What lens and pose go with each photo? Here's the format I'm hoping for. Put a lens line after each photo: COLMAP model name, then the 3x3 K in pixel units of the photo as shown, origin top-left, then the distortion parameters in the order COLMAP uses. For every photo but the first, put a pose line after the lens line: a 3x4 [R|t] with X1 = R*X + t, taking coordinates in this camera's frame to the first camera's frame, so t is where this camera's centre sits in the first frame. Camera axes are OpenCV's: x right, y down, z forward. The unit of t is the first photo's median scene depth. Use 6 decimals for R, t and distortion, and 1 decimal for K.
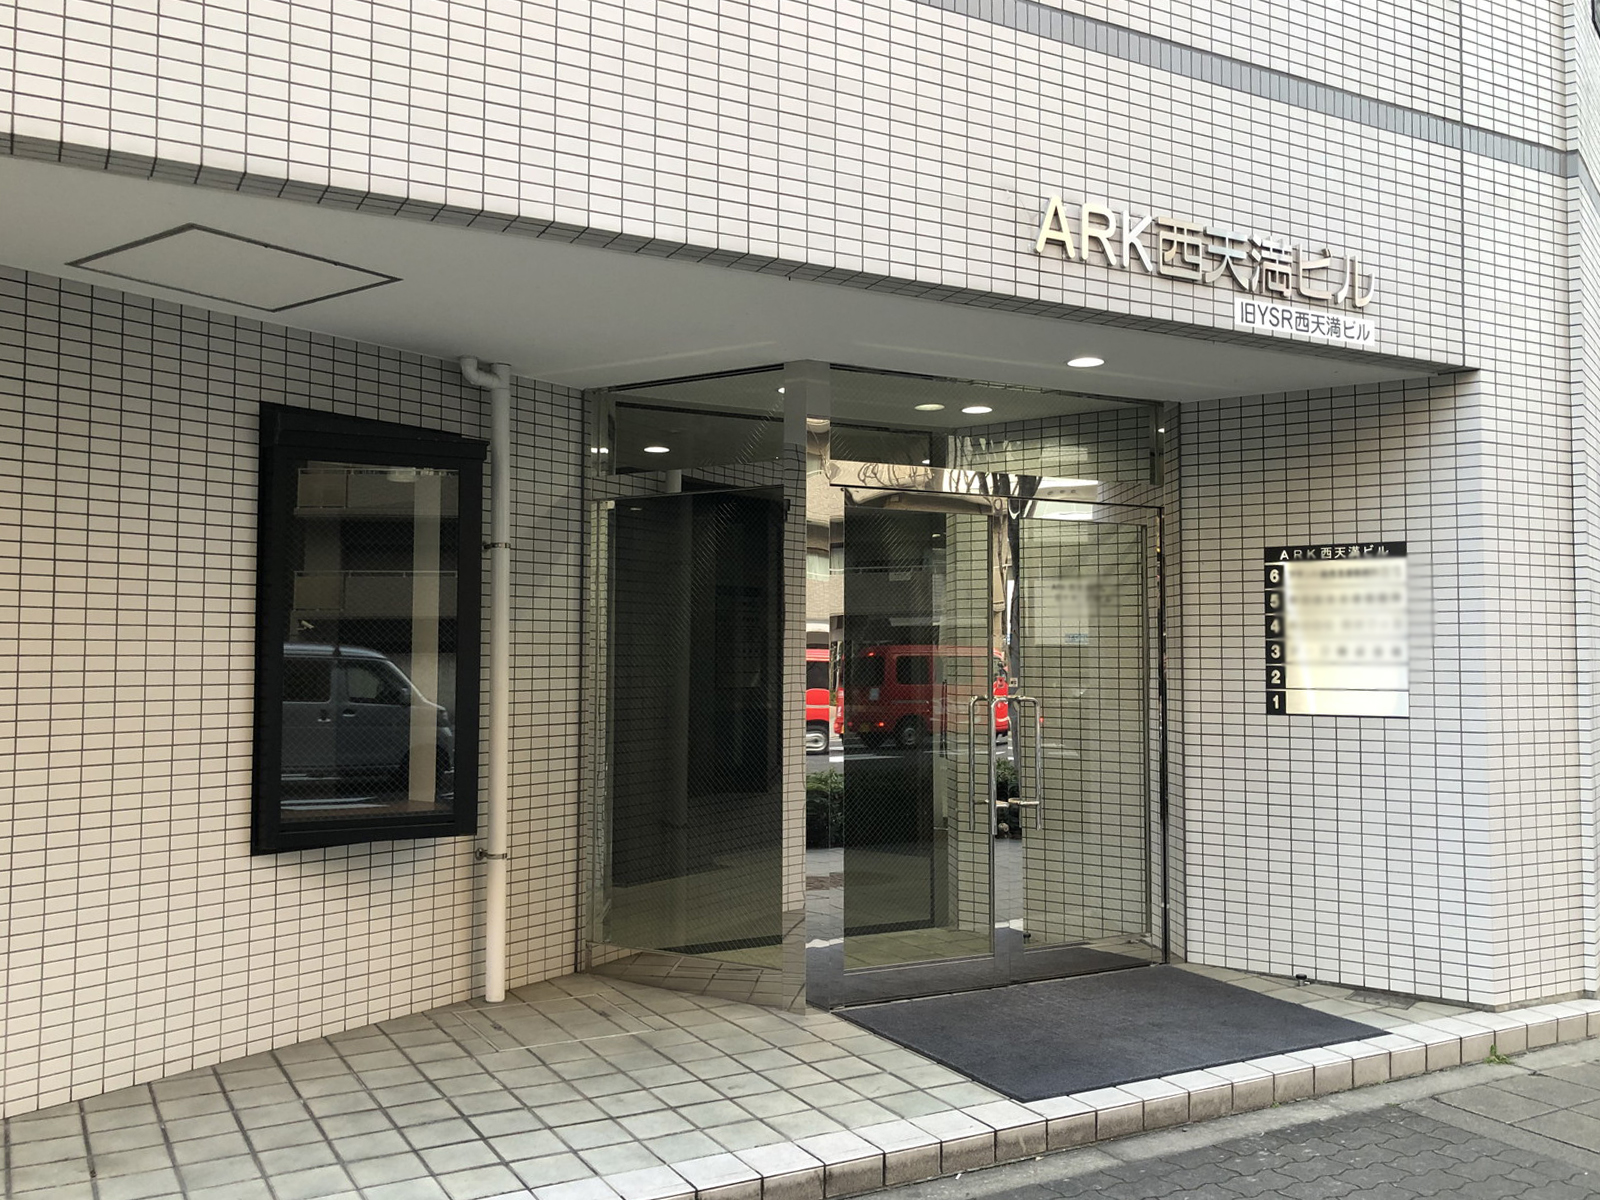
lens RADIAL K [[1407.0, 0, 800.0], [0, 1407.0, 600.0], [0, 0, 1]] dist [-0.001970, 0.092598]
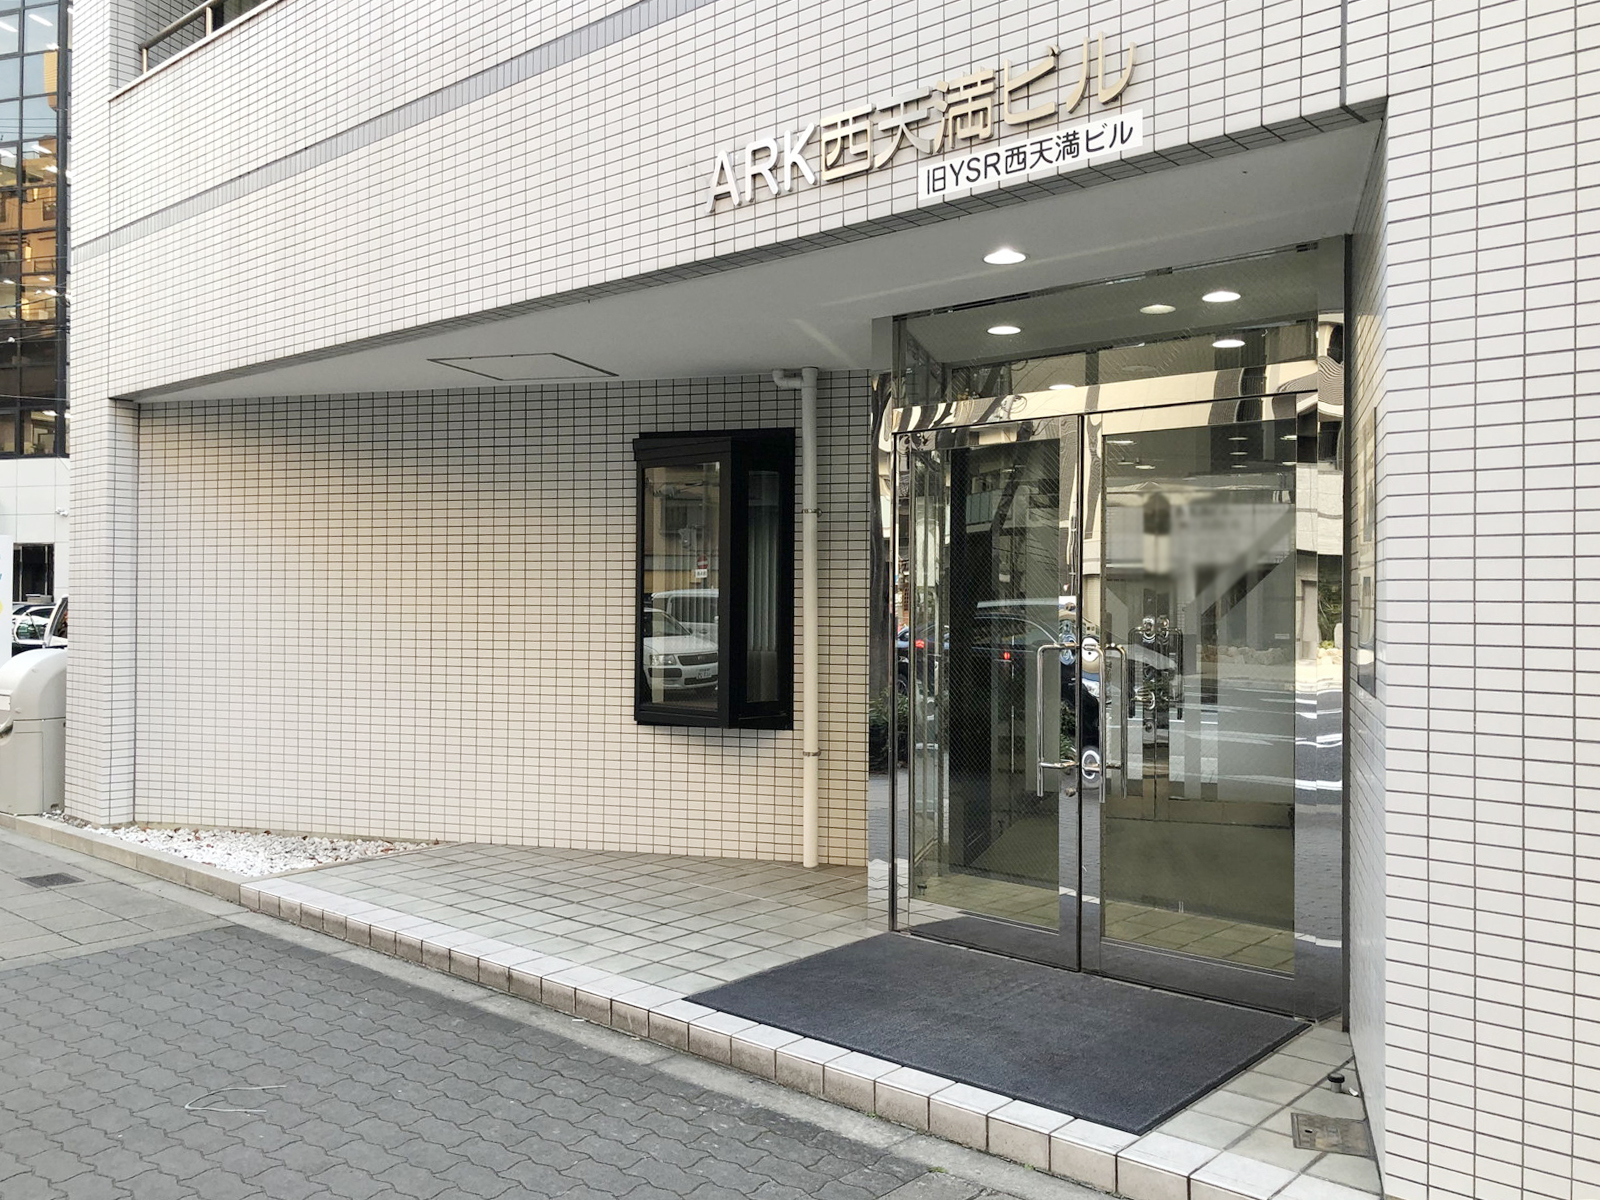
lens RADIAL K [[1365.0, 0, 800.0], [0, 1365.0, 600.0], [0, 0, 1]] dist [0.043160, -0.000532]
pose [[0.312595, -0.000138, -0.949887, 1.105866], [0.031058, 0.999467, 0.010076, 0.032840], [0.949379, -0.032651, 0.312432, 0.698207]]
